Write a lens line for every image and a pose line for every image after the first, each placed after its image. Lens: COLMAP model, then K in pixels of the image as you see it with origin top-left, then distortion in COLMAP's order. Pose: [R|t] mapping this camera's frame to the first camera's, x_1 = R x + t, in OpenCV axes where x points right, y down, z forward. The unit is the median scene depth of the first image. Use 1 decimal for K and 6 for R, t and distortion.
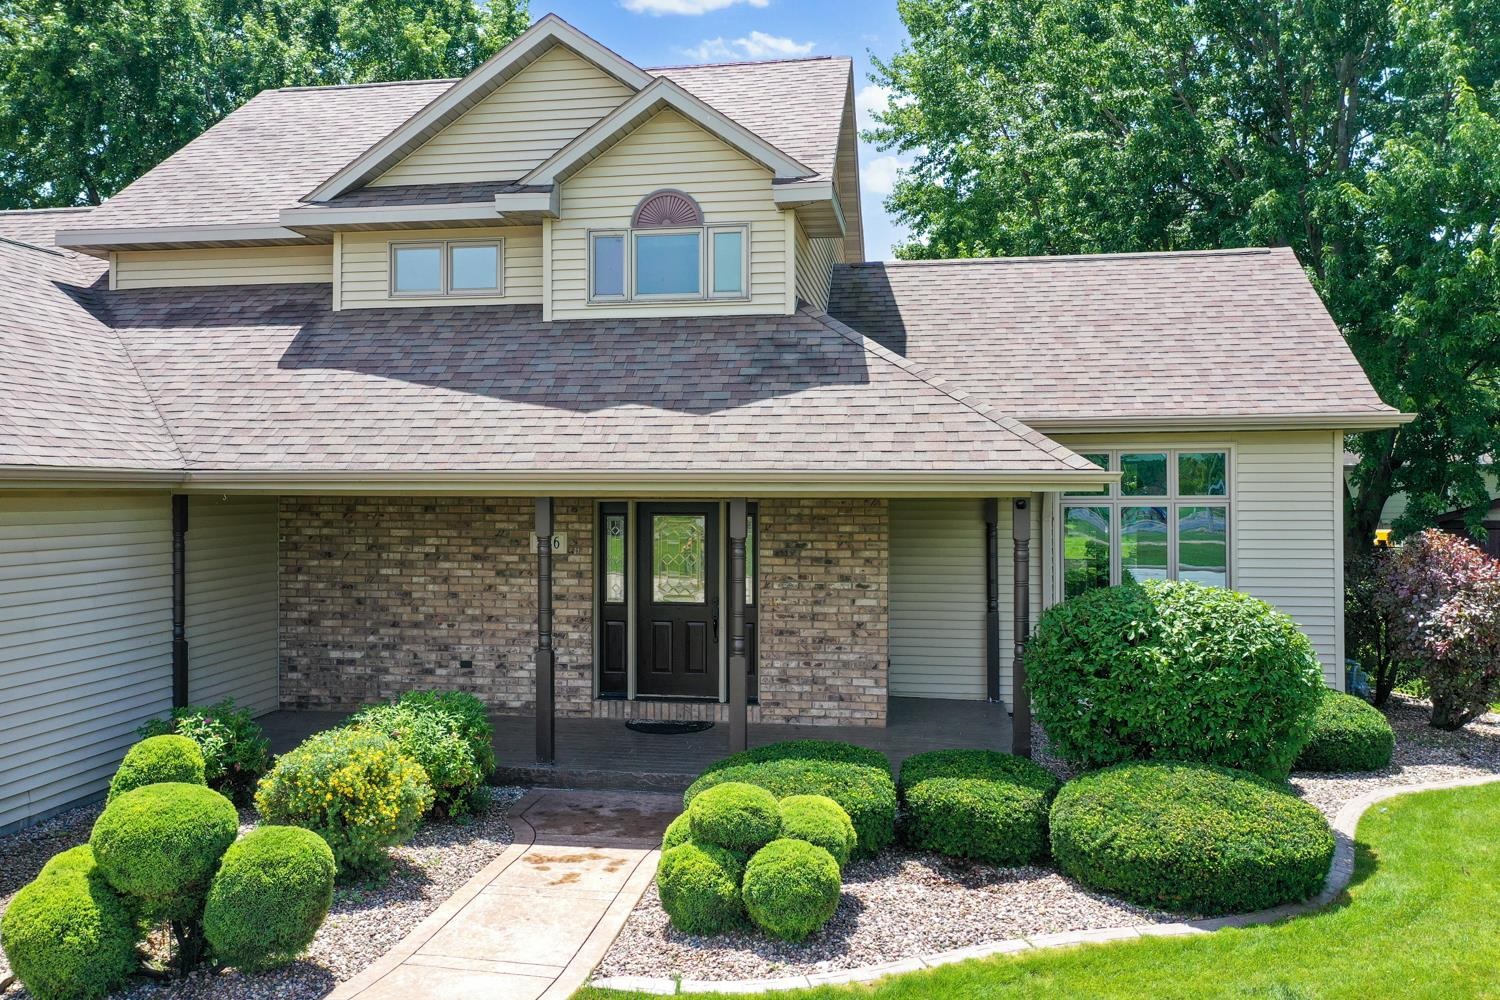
lens RADIAL K [[1277.9, 0, 698.6], [0, 1277.9, 482.3], [0, 0, 1]] dist [0.003231, 0.005479]
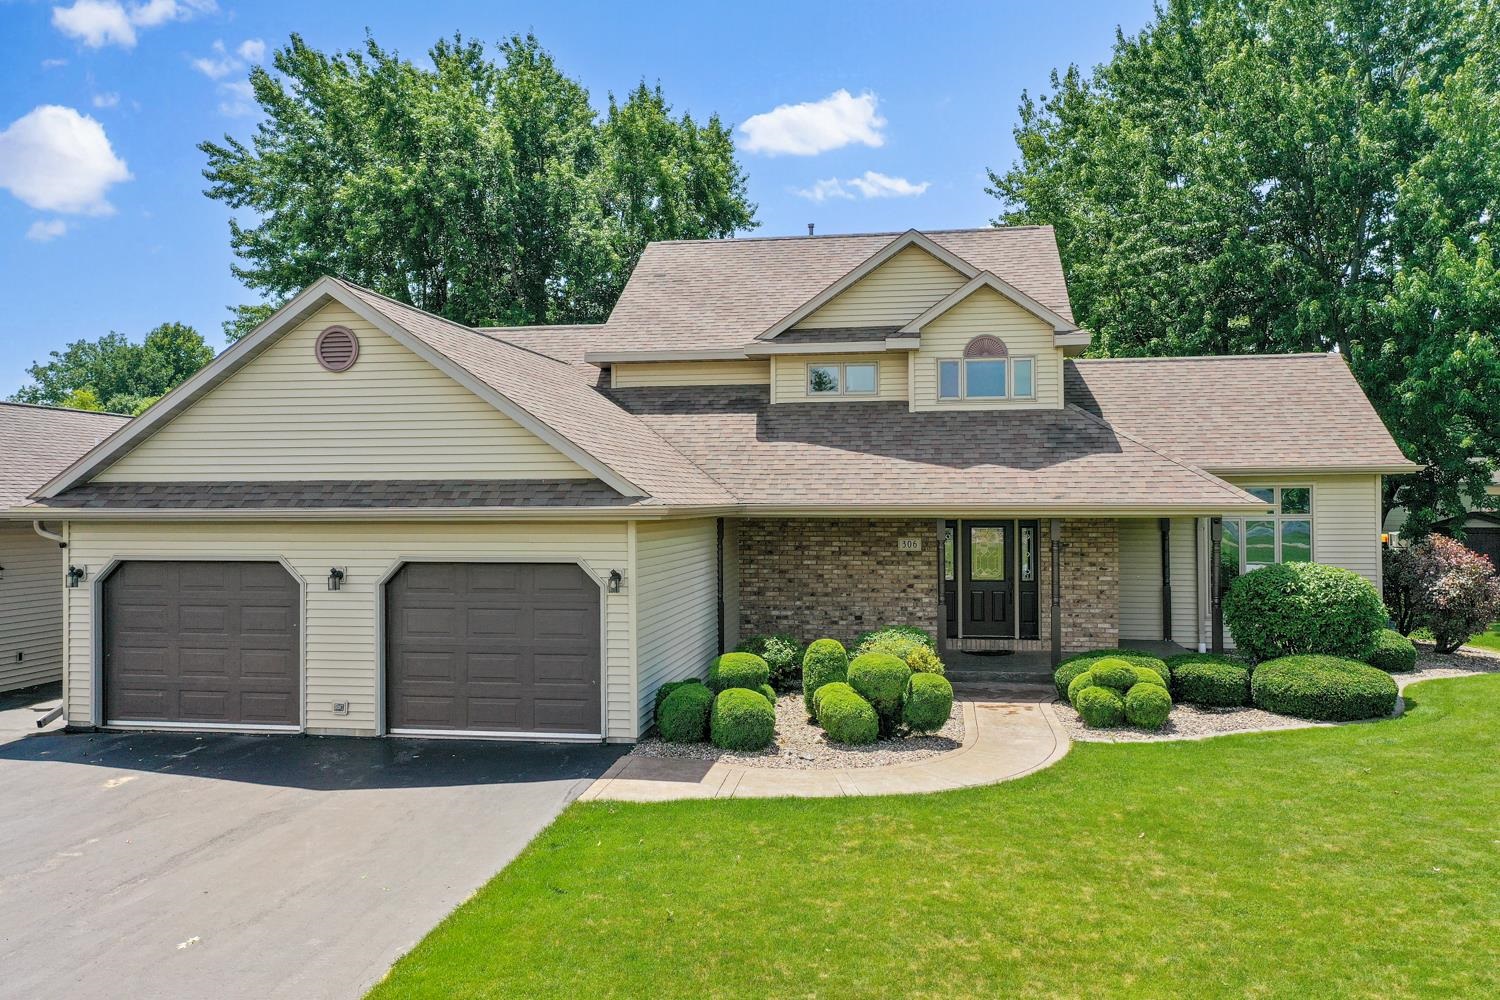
lens RADIAL K [[1181.0, 0, 750.2], [0, 1181.0, 485.3], [0, 0, 1]] dist [-0.000689, 0.005155]
pose [[0.999902, -0.003931, 0.013441, -0.357274], [0.004015, 0.999972, -0.006258, -0.021544], [-0.013416, 0.006312, 0.999890, -0.555064]]
